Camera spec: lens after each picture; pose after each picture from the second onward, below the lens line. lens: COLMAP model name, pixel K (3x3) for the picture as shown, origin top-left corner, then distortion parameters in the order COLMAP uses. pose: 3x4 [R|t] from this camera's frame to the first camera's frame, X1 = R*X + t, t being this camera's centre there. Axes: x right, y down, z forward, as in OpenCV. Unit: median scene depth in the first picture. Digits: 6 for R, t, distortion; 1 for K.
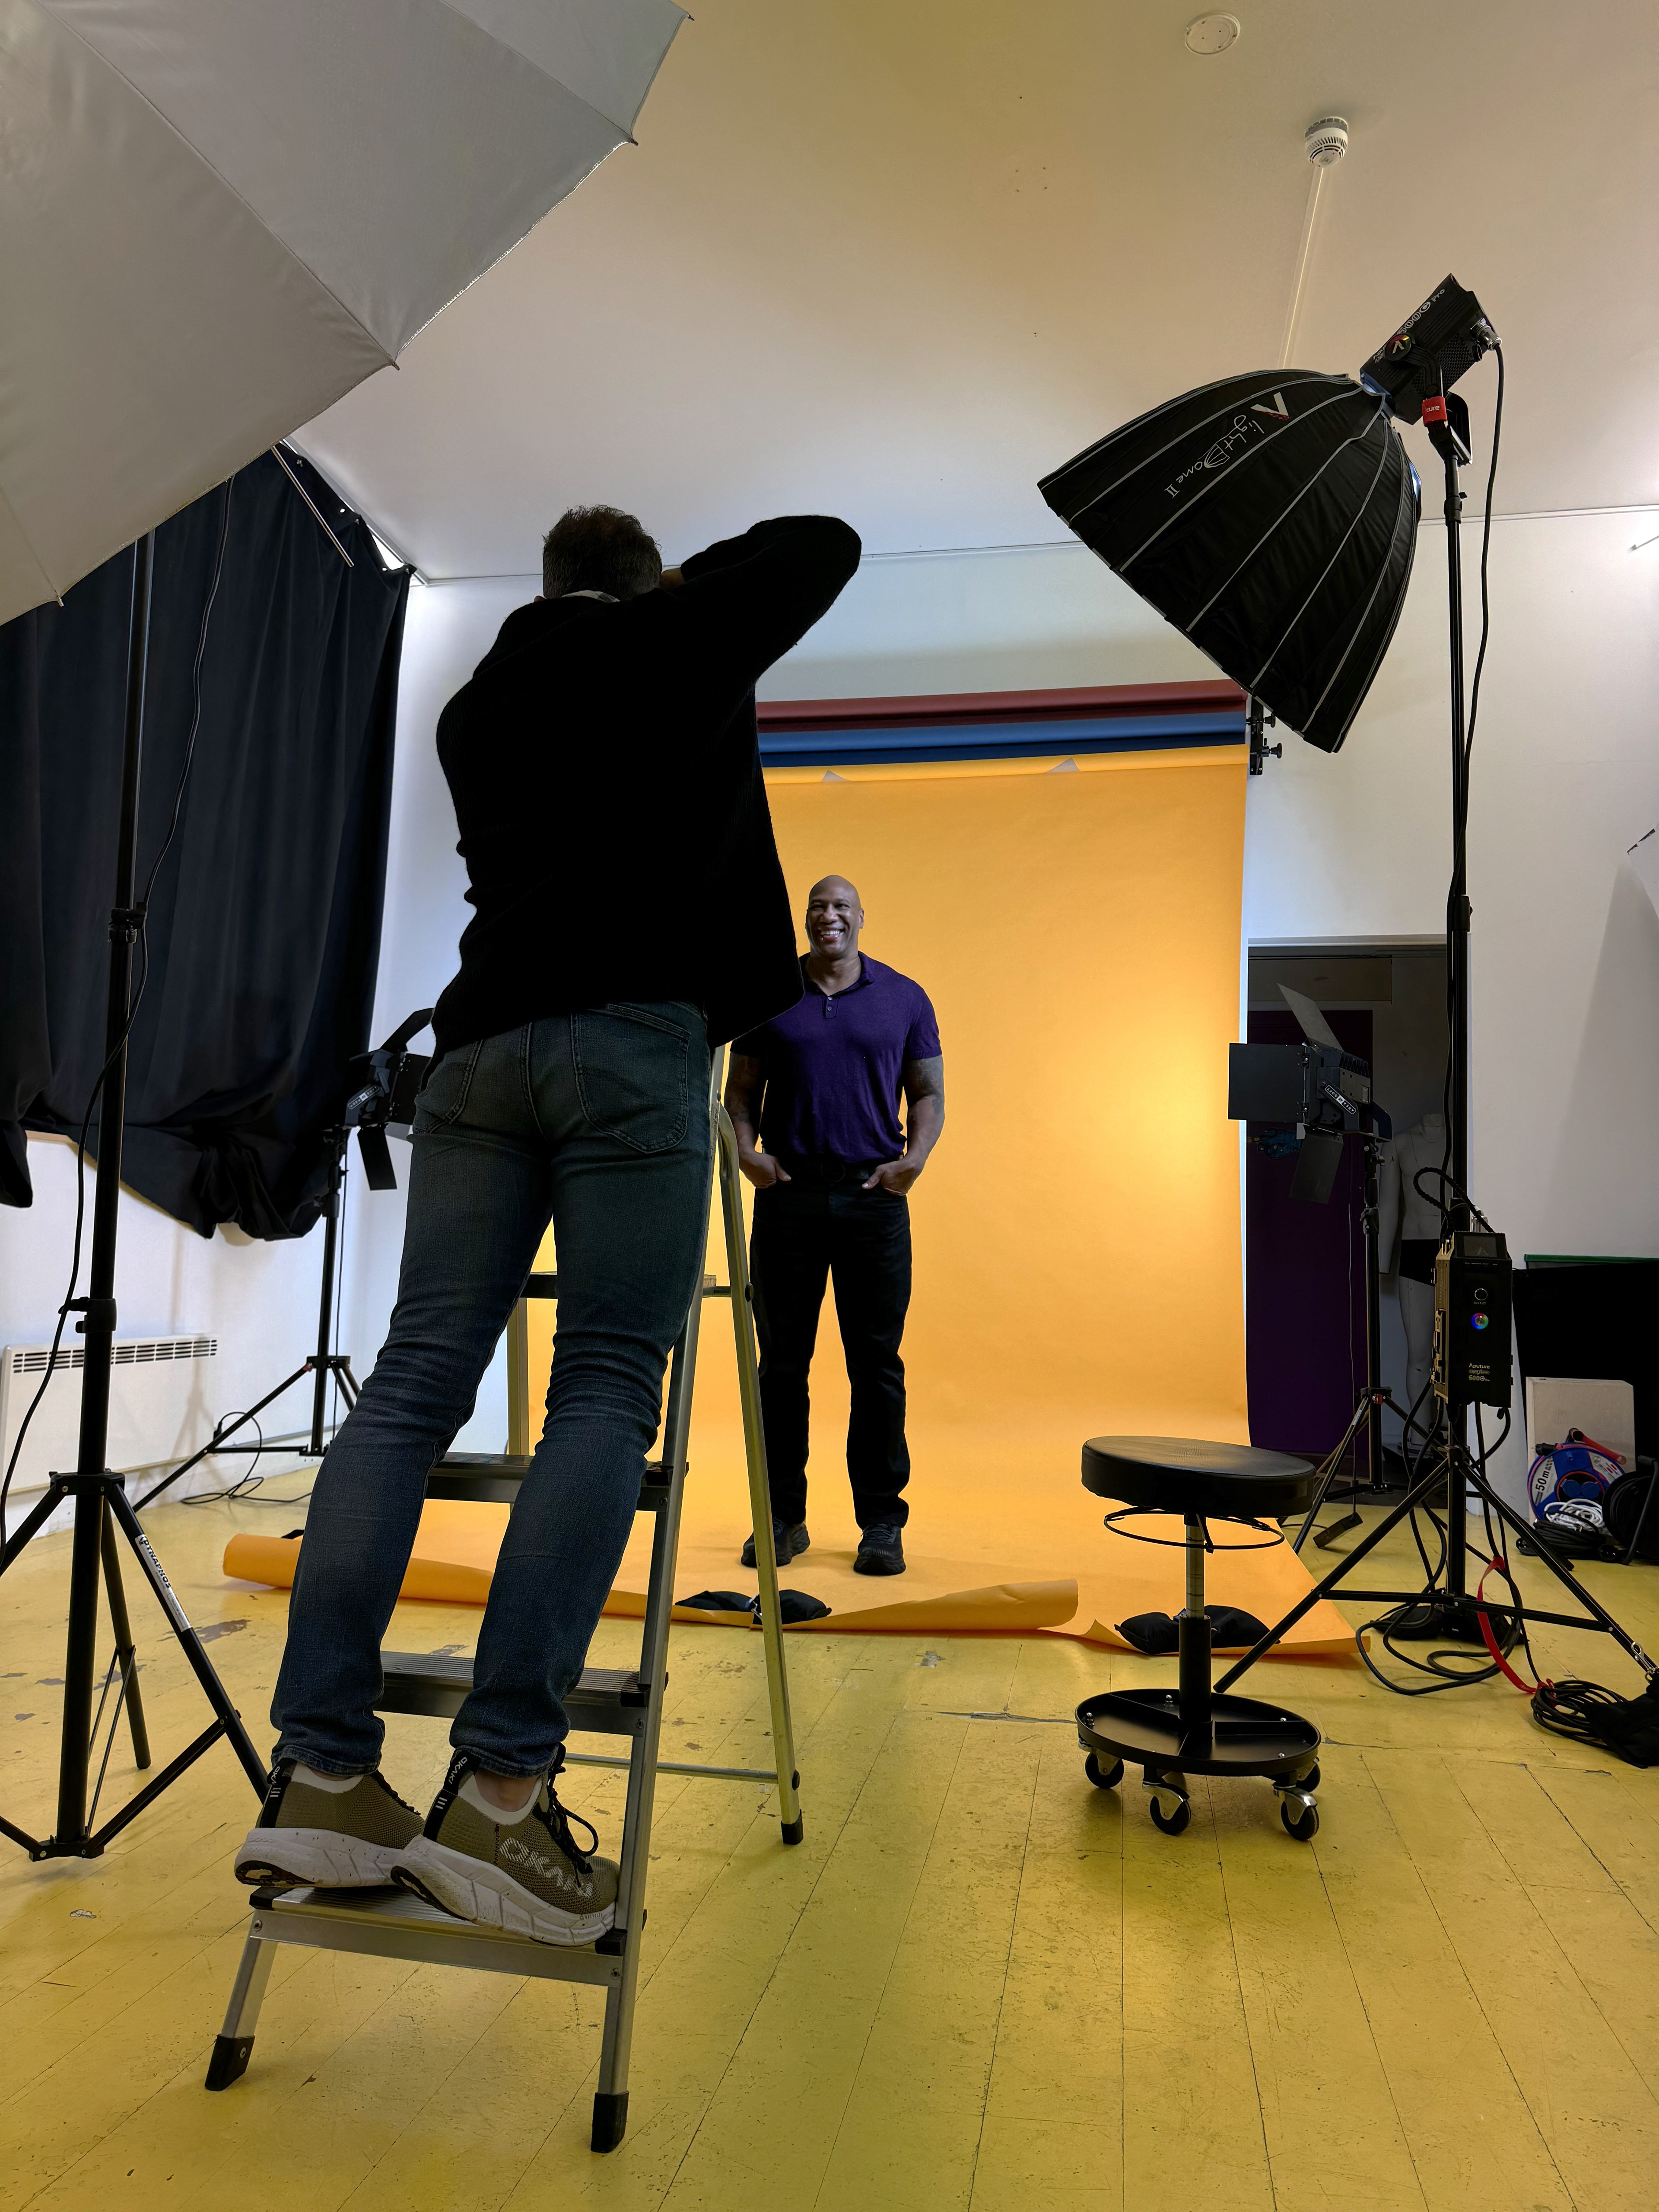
lens RADIAL K [[1541.2, 0, 833.1], [0, 1541.2, 1103.1], [0, 0, 1]] dist [0.003845, 0.001059]
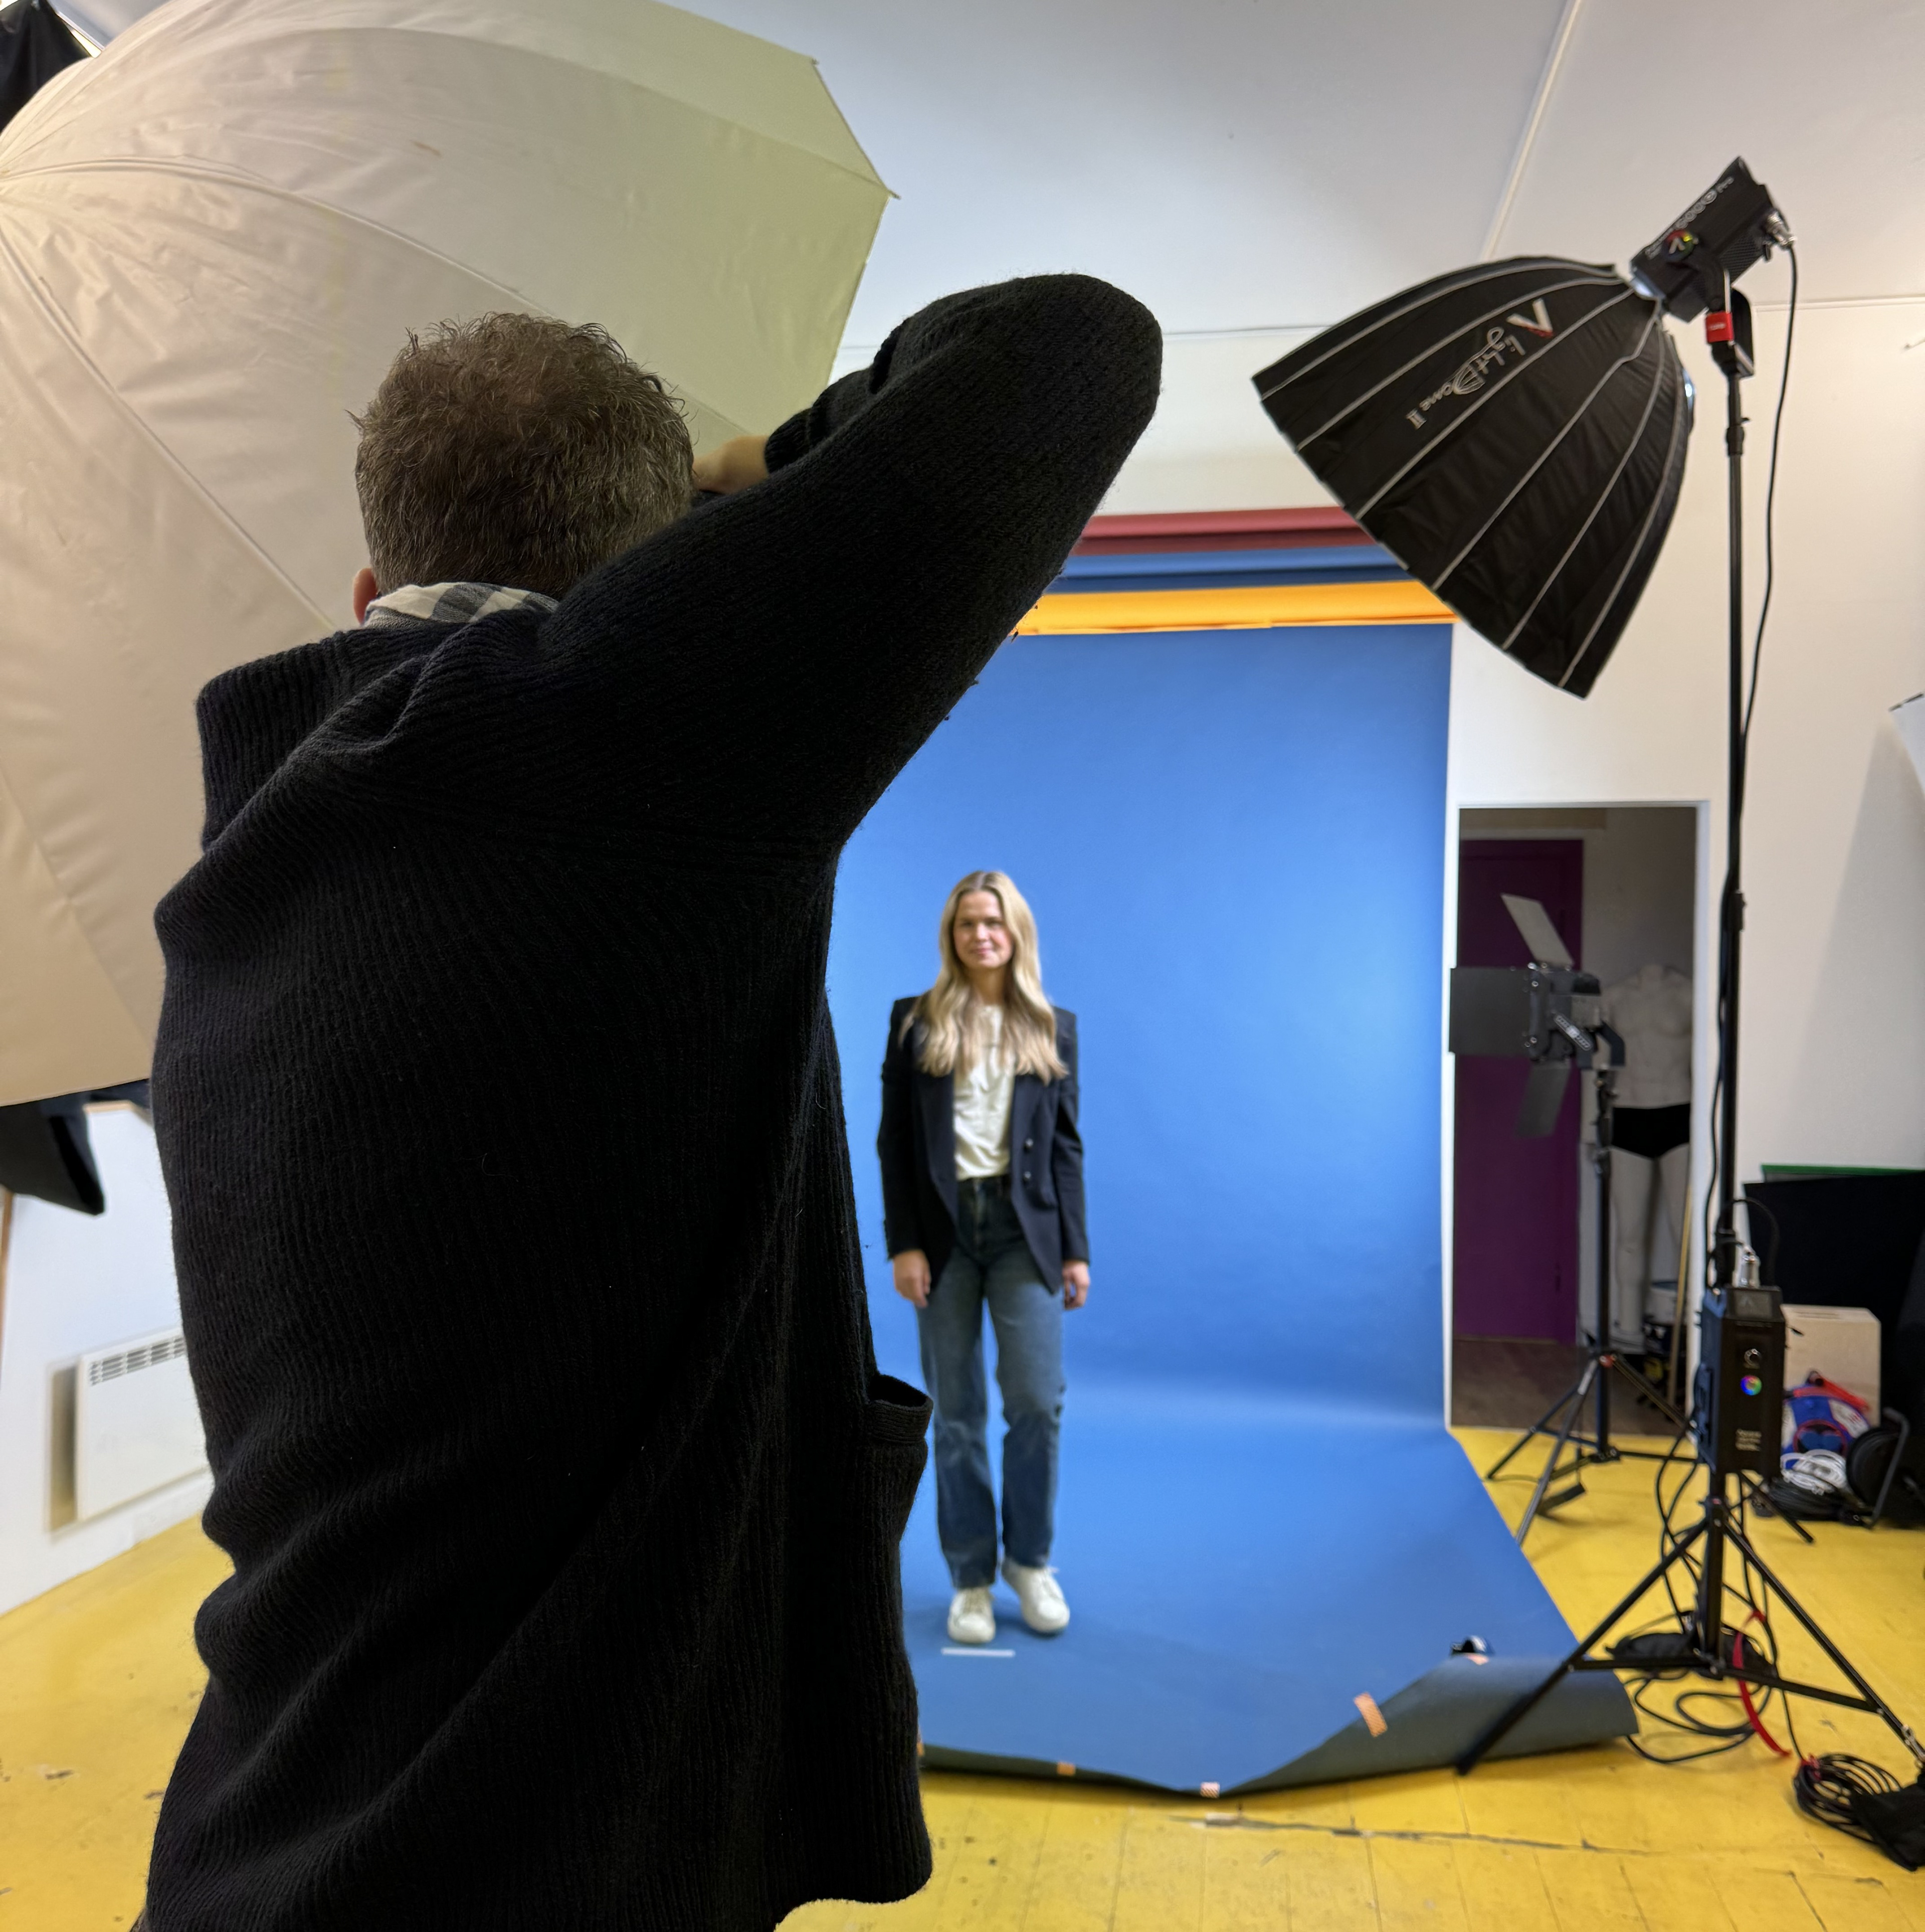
lens RADIAL K [[1804.3, 0, 959.8], [0, 1804.3, 971.2], [0, 0, 1]] dist [-0.010727, 0.000000]
pose [[0.999490, -0.017568, 0.026666, -0.066823], [0.014842, 0.994959, 0.099174, -0.190852], [-0.028273, -0.098727, 0.994713, -0.025274]]
